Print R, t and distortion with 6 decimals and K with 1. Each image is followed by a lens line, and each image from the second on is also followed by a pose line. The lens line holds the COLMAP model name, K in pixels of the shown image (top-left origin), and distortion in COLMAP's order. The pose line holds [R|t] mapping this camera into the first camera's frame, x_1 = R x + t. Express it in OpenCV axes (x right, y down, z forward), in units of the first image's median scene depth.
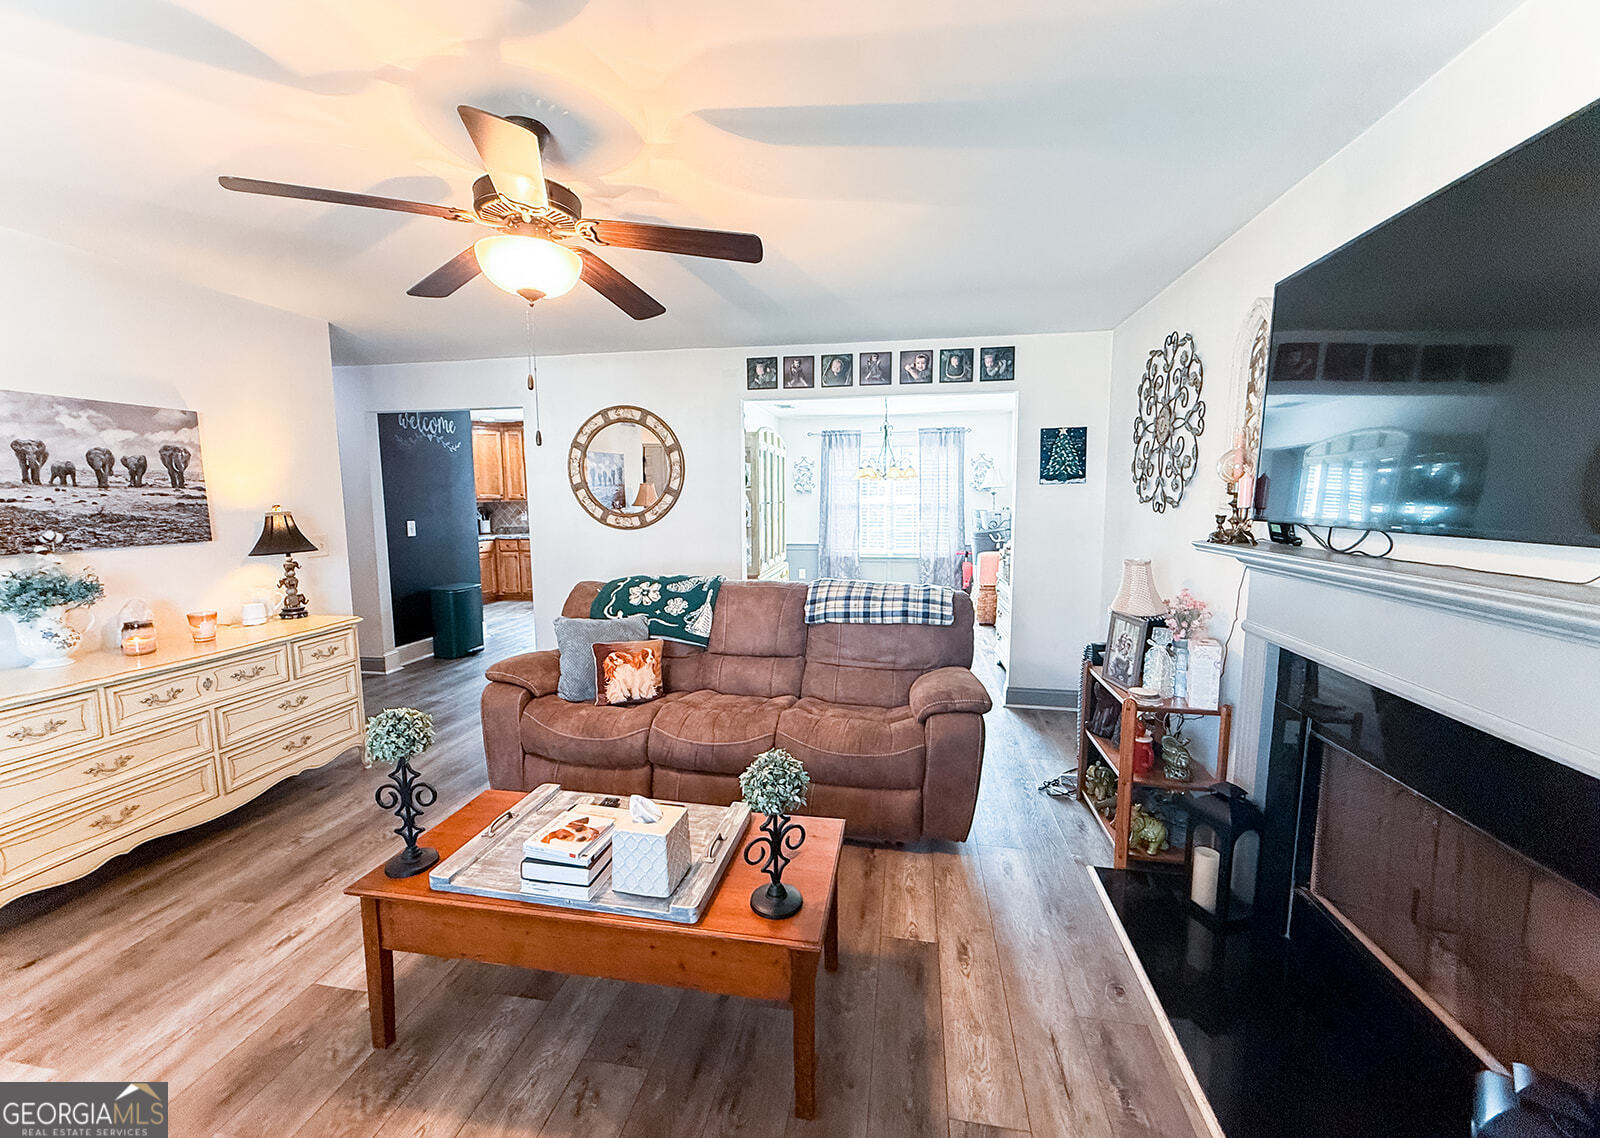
lens RADIAL K [[634.6, 0, 794.4], [0, 634.6, 563.7], [0, 0, 1]] dist [0.000995, 0.000822]
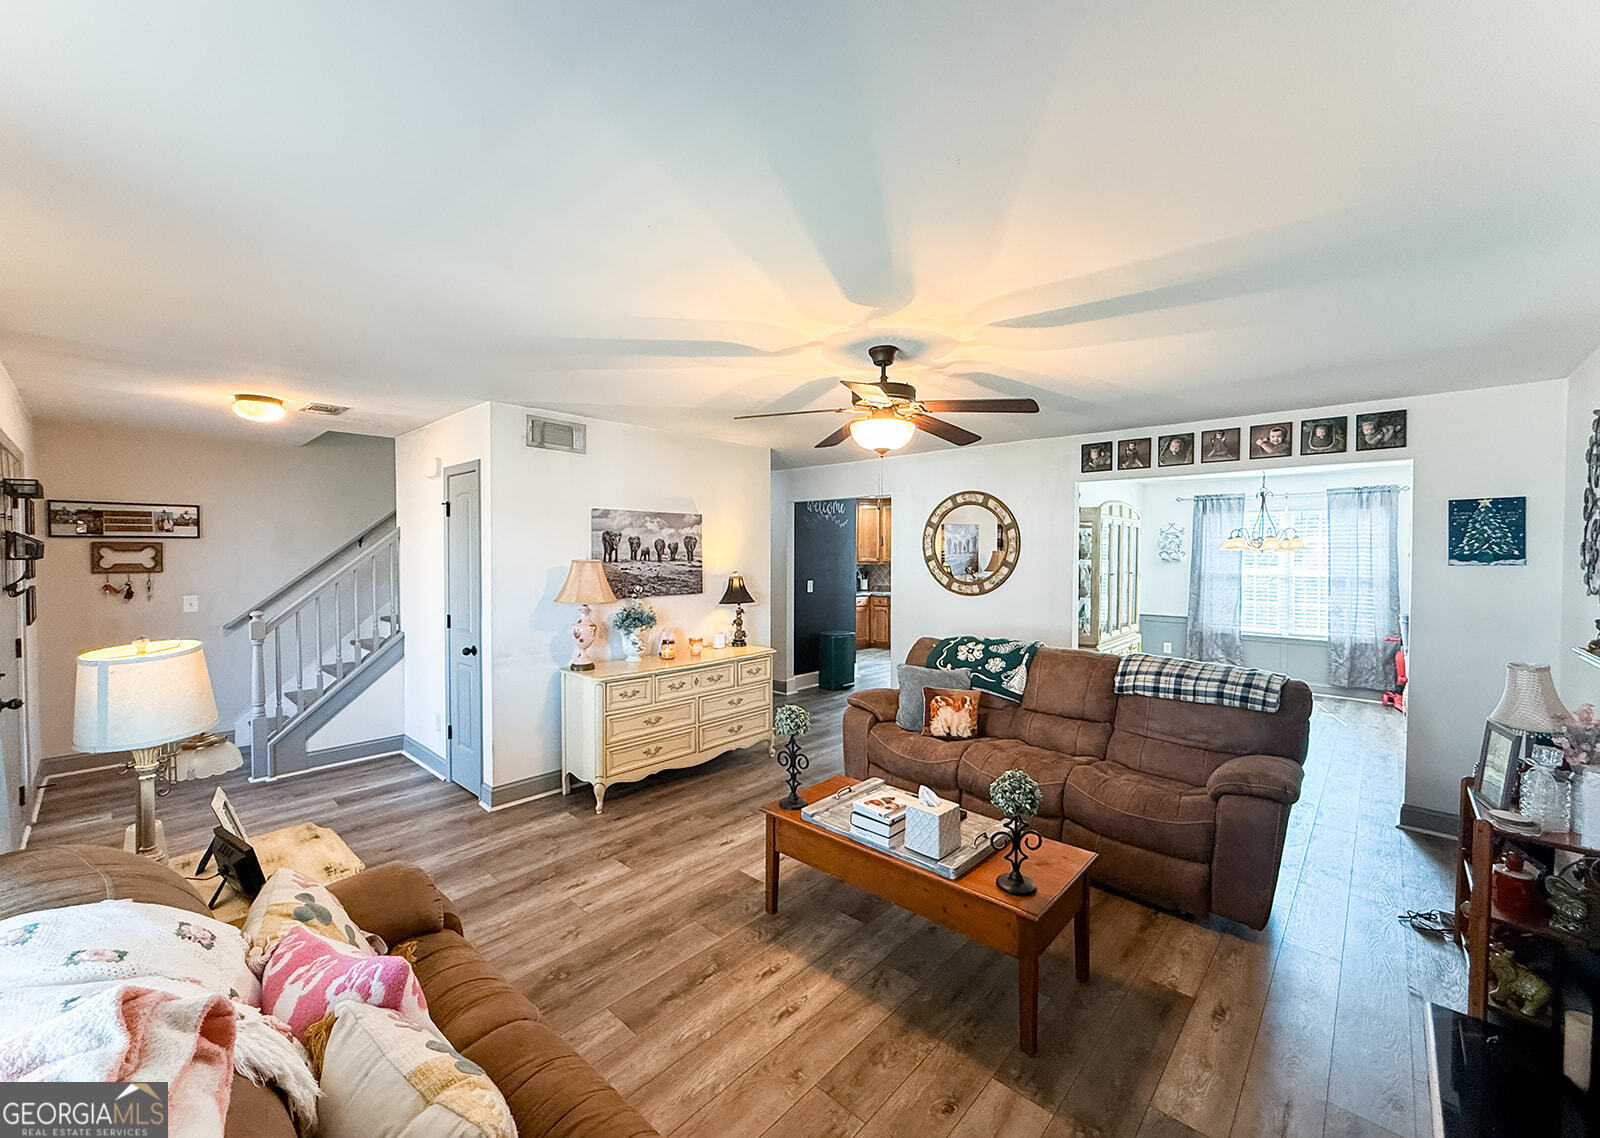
lens RADIAL K [[634.6, 0, 796.7], [0, 634.6, 566.4], [0, 0, 1]] dist [0.000995, 0.000822]
pose [[0.842799, 0.020501, -0.537838, 0.163176], [-0.066688, 0.995552, -0.066552, -0.014475], [0.534082, 0.091957, 0.840417, -0.254357]]
